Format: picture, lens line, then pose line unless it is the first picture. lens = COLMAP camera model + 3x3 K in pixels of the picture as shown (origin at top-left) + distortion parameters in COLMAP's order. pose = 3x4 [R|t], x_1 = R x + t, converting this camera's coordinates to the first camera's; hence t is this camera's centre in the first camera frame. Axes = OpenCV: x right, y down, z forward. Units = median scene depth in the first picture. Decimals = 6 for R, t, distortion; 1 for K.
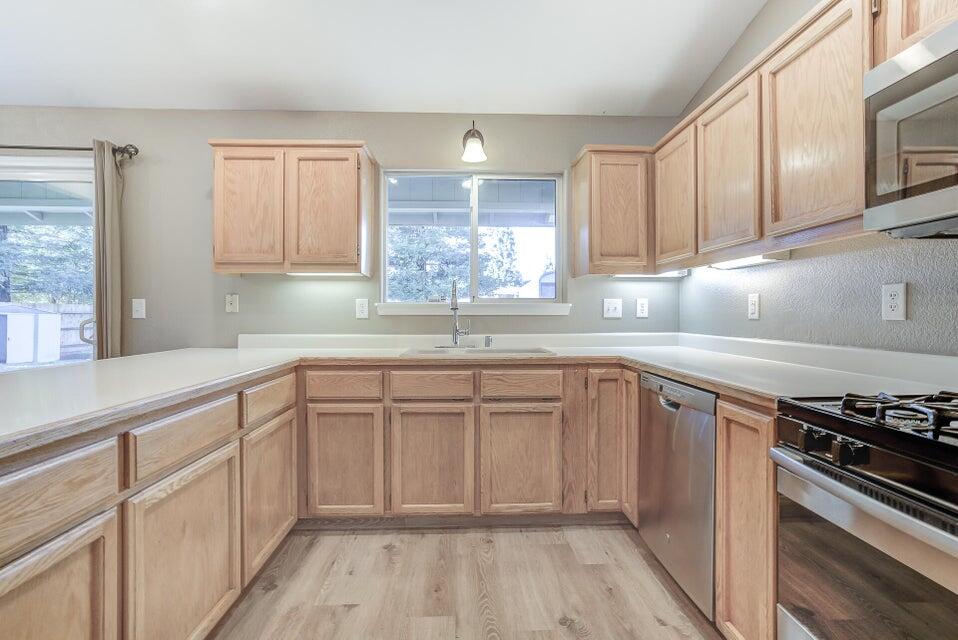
lens RADIAL K [[450.0, 0, 478.6], [0, 450.0, 312.7], [0, 0, 1]] dist [-0.019013, 0.000054]
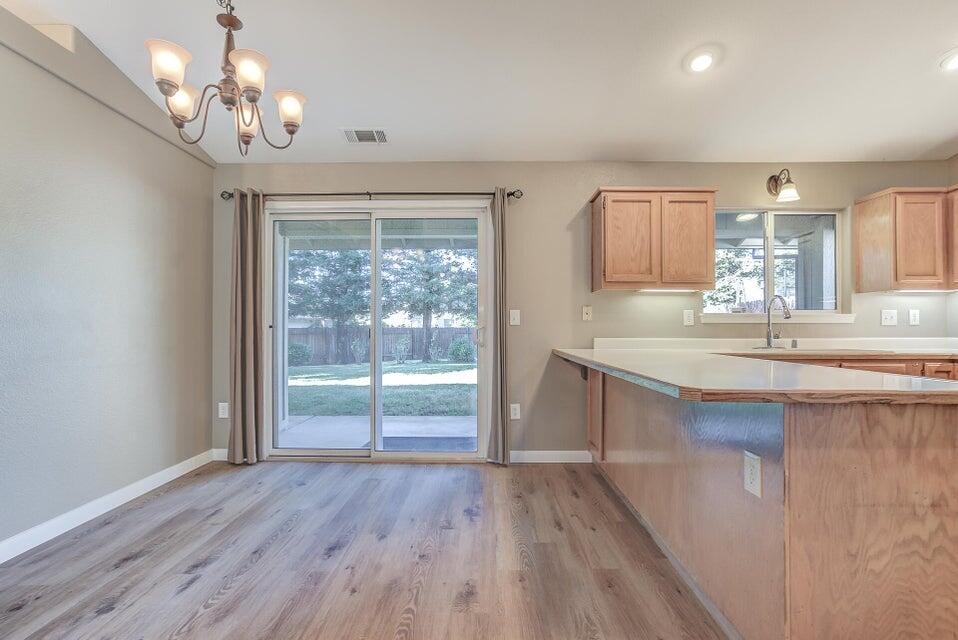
lens RADIAL K [[445.4, 0, 477.2], [0, 445.4, 325.0], [0, 0, 1]] dist [-0.038548, 0.021271]
pose [[0.998412, 0.001138, -0.056327, -0.858296], [-0.001478, 0.999981, -0.006003, 0.021536], [0.056319, 0.006077, 0.998394, -0.295725]]
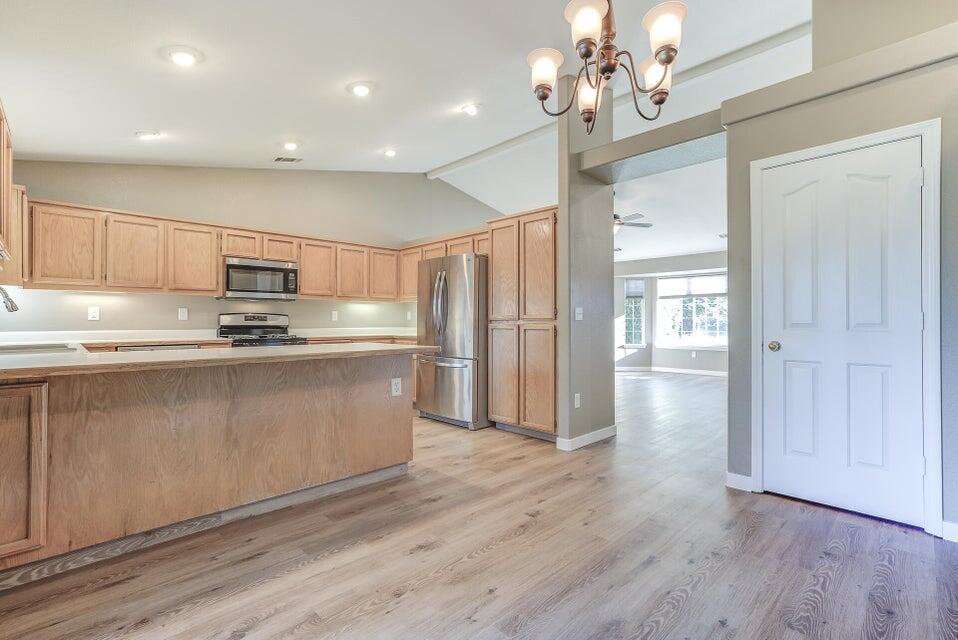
lens RADIAL K [[434.4, 0, 479.0], [0, 434.4, 320.0], [0, 0, 1]] dist [-0.001495, 0.000048]
pose [[-0.666596, 0.002723, 0.745414, -1.621688], [0.000344, 0.999994, -0.003346, 0.016307], [-0.745419, -0.001974, -0.666593, 0.912689]]
